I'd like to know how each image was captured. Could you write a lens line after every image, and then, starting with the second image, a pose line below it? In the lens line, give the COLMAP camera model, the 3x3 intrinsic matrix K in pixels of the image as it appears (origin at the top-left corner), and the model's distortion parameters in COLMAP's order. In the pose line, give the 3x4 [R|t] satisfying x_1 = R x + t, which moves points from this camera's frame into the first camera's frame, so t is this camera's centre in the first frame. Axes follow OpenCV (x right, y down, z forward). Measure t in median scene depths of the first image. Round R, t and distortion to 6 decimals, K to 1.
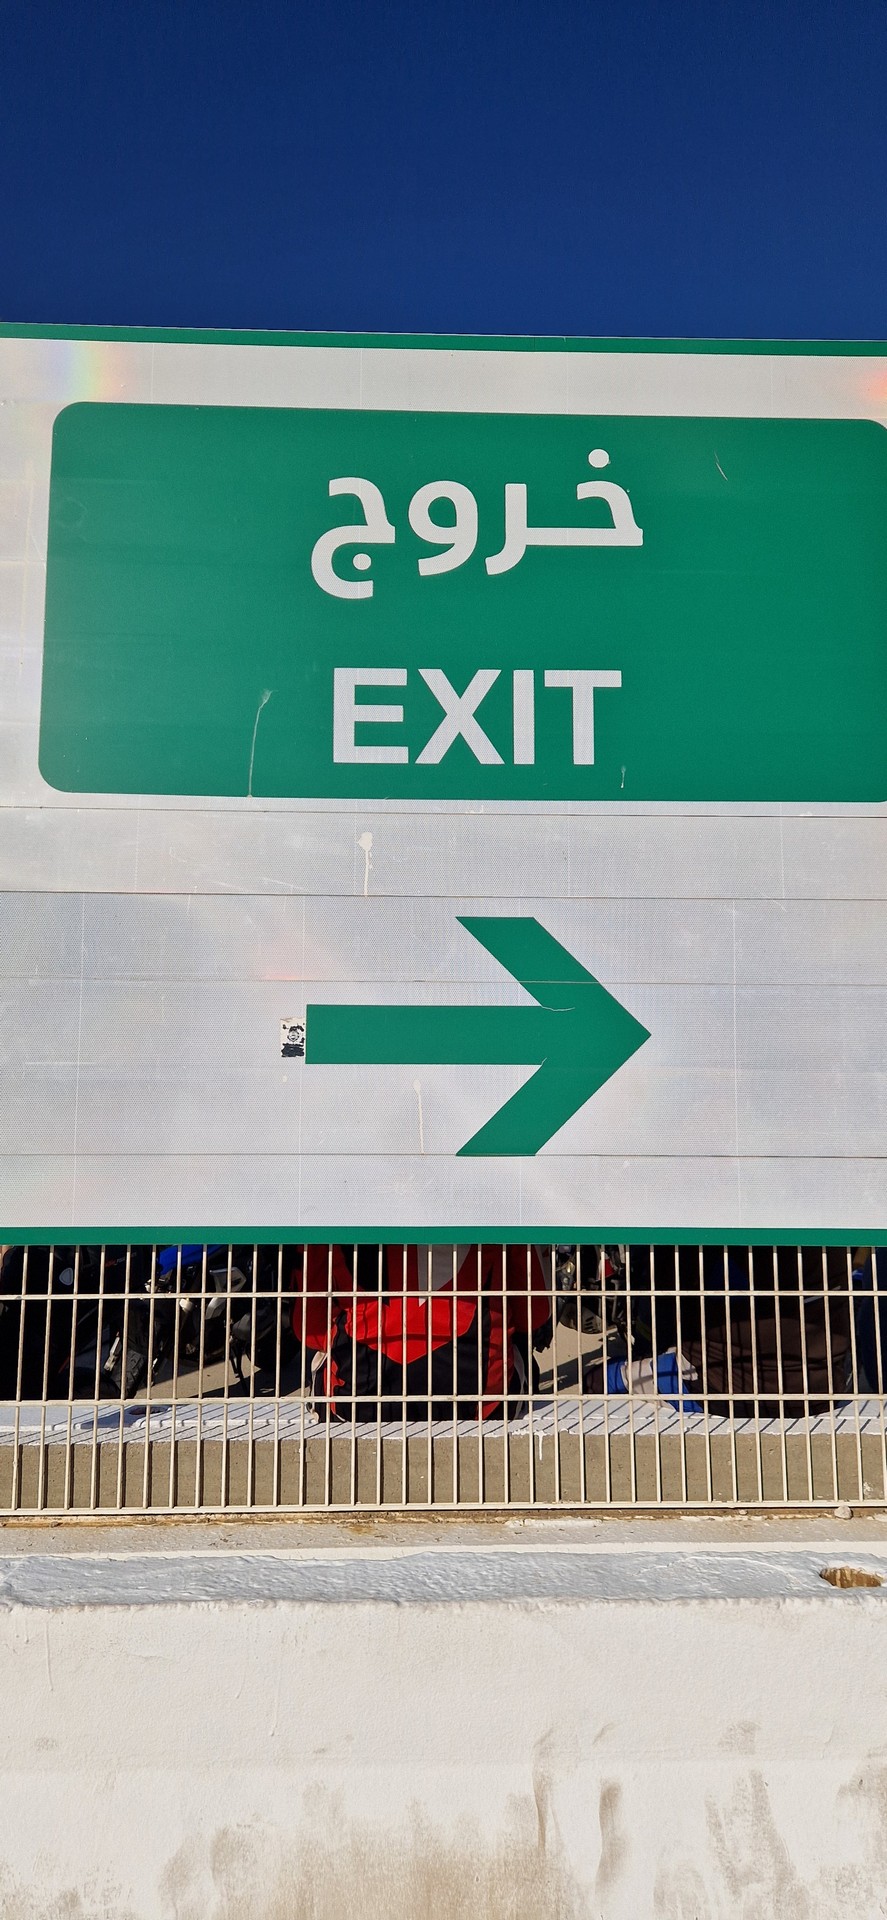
lens RADIAL K [[1253.8, 0, 443.5], [0, 1253.8, 960.0], [0, 0, 1]] dist [0.008486, 0.002554]
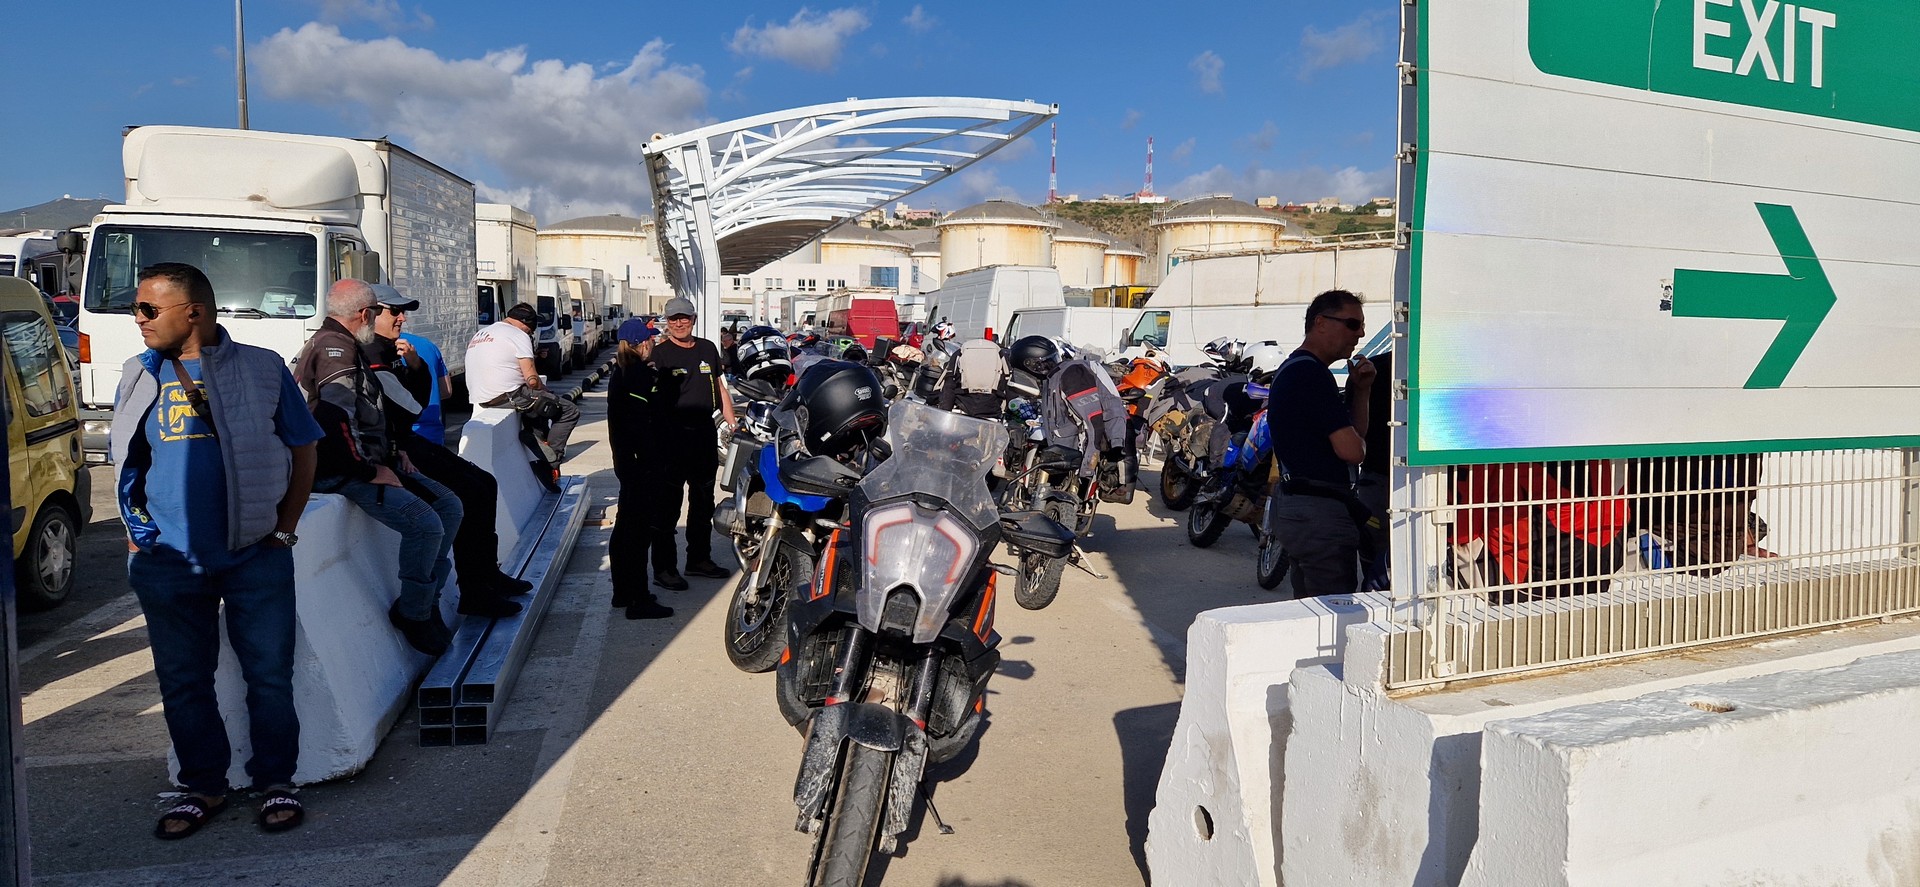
lens RADIAL K [[1253.8, 0, 904.1], [0, 1253.8, 446.3], [0, 0, 1]] dist [0.008486, 0.002554]
pose [[0.907633, -0.022751, 0.419148, -1.329656], [-0.056777, 0.982700, 0.176287, 0.031997], [-0.415907, -0.183802, 0.890639, 0.171455]]
